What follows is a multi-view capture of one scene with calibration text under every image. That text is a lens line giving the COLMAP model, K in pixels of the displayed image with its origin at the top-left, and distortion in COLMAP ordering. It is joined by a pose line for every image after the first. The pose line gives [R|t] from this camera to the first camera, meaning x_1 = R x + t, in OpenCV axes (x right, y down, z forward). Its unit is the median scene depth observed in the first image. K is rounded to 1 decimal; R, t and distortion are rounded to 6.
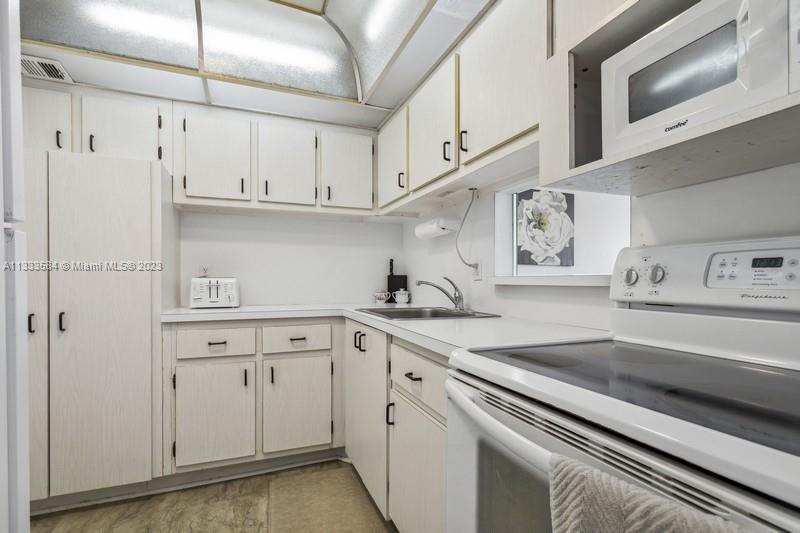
lens RADIAL K [[390.0, 0, 400.8], [0, 390.0, 272.0], [0, 0, 1]] dist [0.002030, 0.000016]
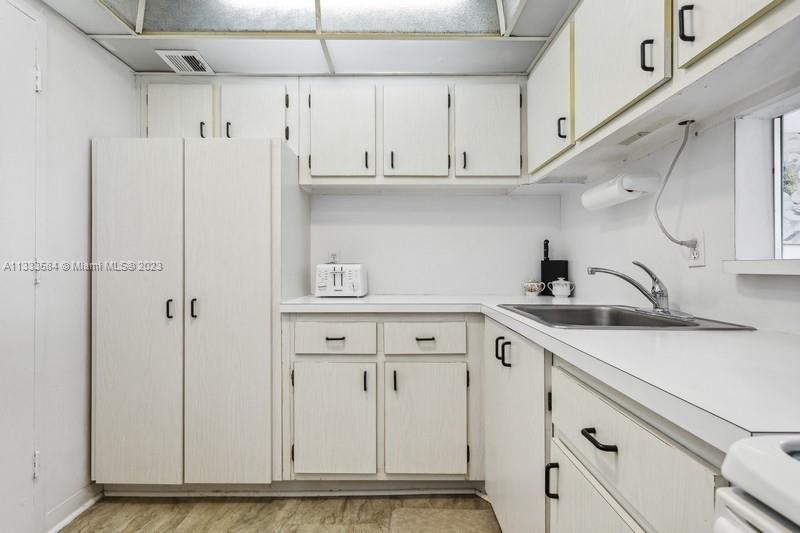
lens RADIAL K [[390.0, 0, 397.4], [0, 390.0, 262.3], [0, 0, 1]] dist [0.002030, 0.000016]
pose [[0.929081, -0.003854, -0.369856, -0.016917], [0.007109, 0.999947, 0.007440, 0.005691], [0.369808, -0.009542, 0.929059, 0.230721]]
